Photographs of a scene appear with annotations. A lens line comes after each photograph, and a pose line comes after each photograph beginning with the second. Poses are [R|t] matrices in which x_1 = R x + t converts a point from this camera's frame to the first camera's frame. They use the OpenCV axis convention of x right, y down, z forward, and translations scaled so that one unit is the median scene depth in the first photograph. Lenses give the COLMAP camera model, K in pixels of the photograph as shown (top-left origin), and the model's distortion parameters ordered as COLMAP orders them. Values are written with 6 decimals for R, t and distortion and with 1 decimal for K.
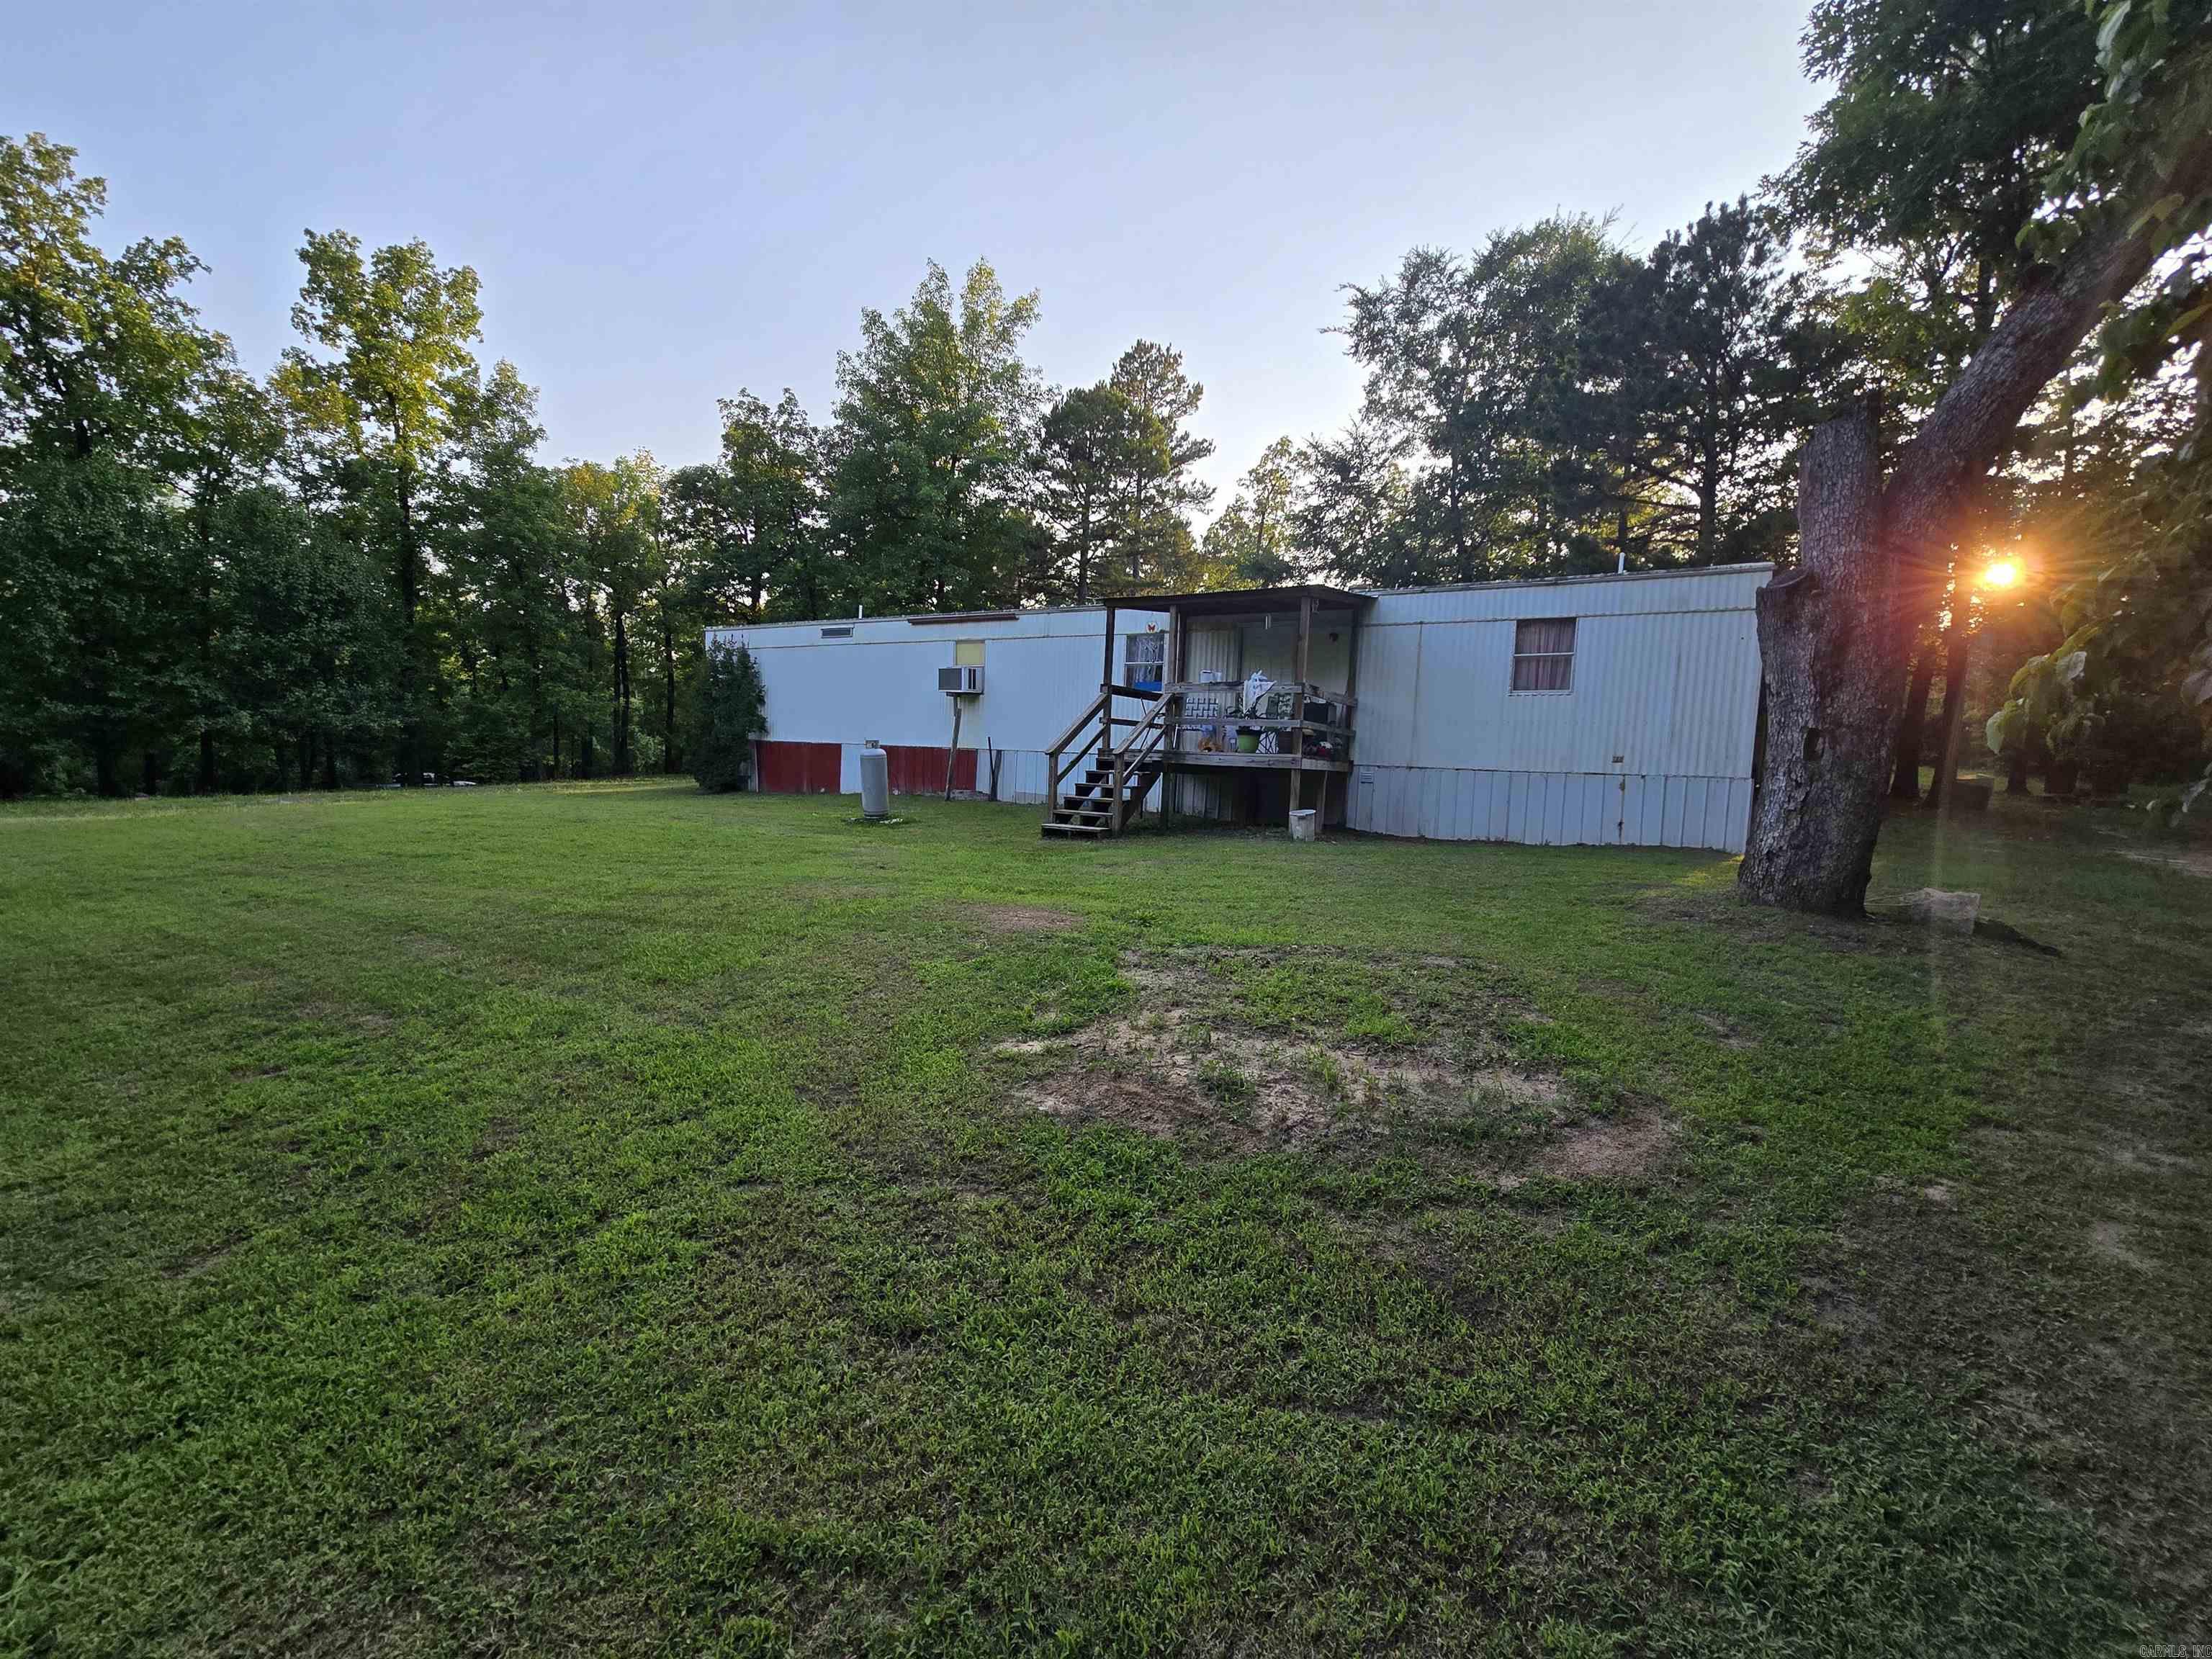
lens RADIAL K [[909.9, 0, 1104.4], [0, 909.9, 832.9], [0, 0, 1]] dist [-0.000434, -0.000093]
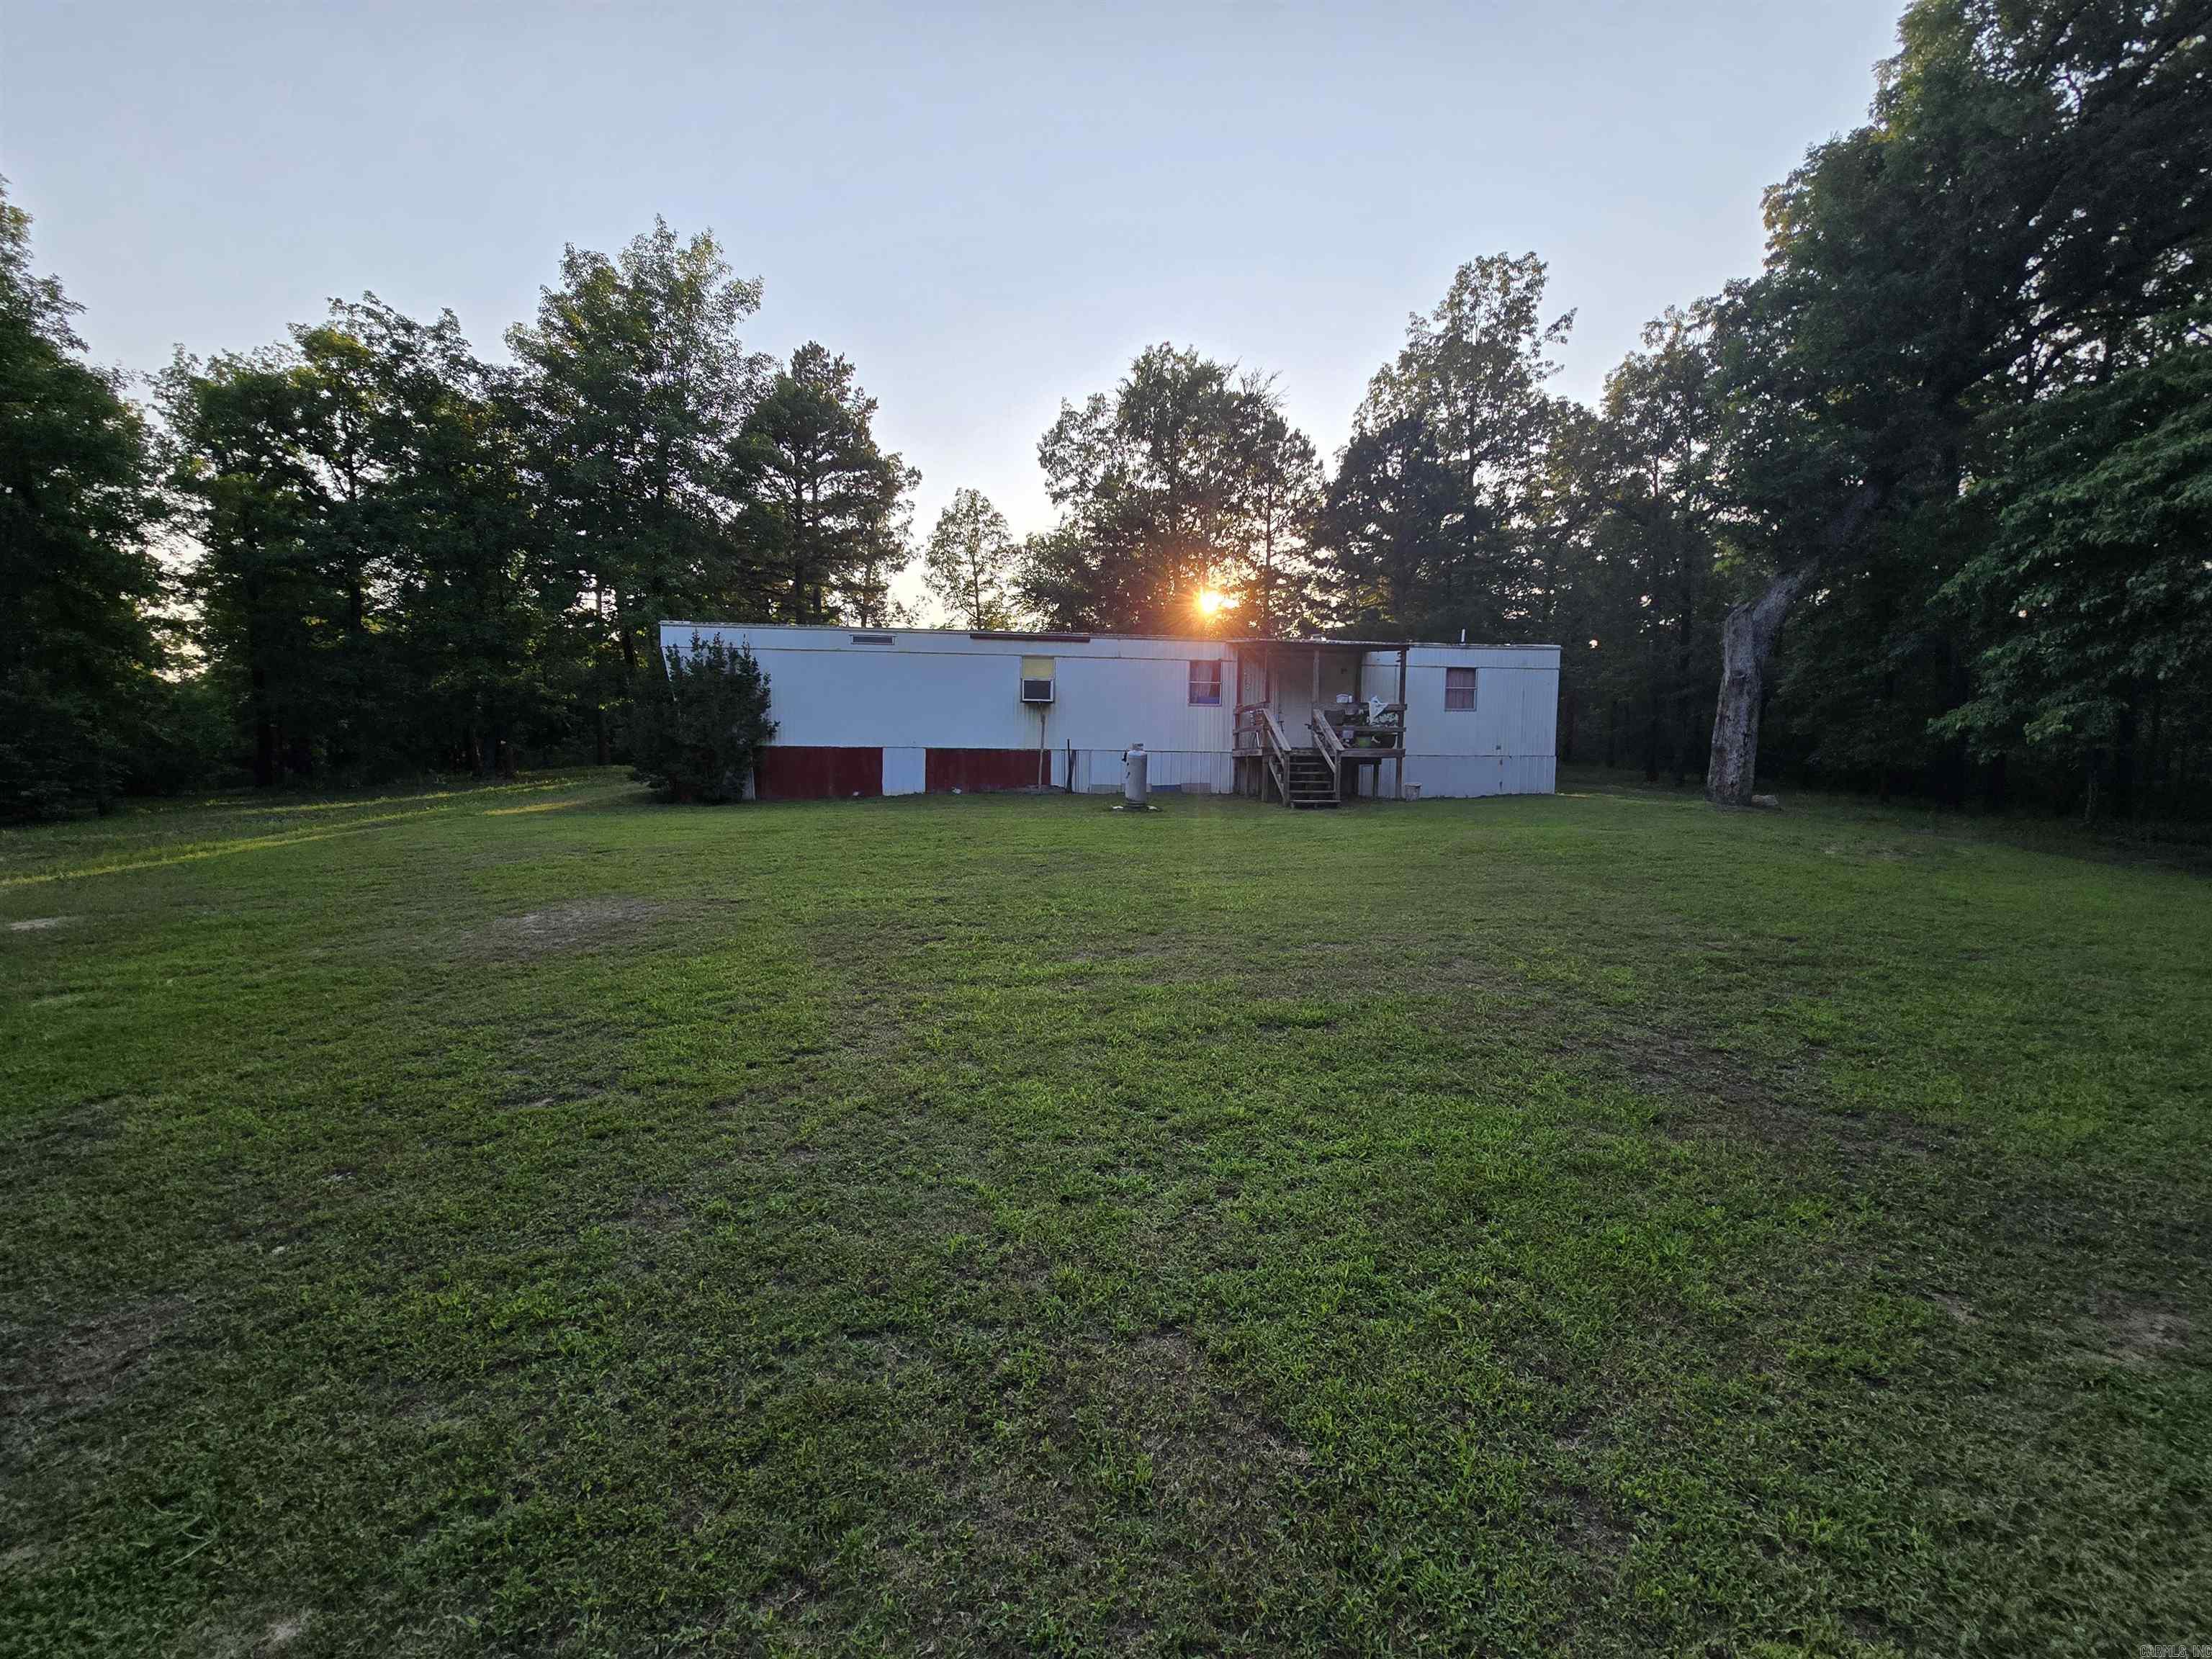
lens RADIAL K [[909.9, 0, 1096.5], [0, 909.9, 834.6], [0, 0, 1]] dist [-0.000434, -0.000093]
pose [[0.789031, -0.079776, 0.609152, -0.736666], [0.073125, 0.996680, 0.035809, -0.018529], [-0.609986, 0.016290, 0.792245, 0.031865]]
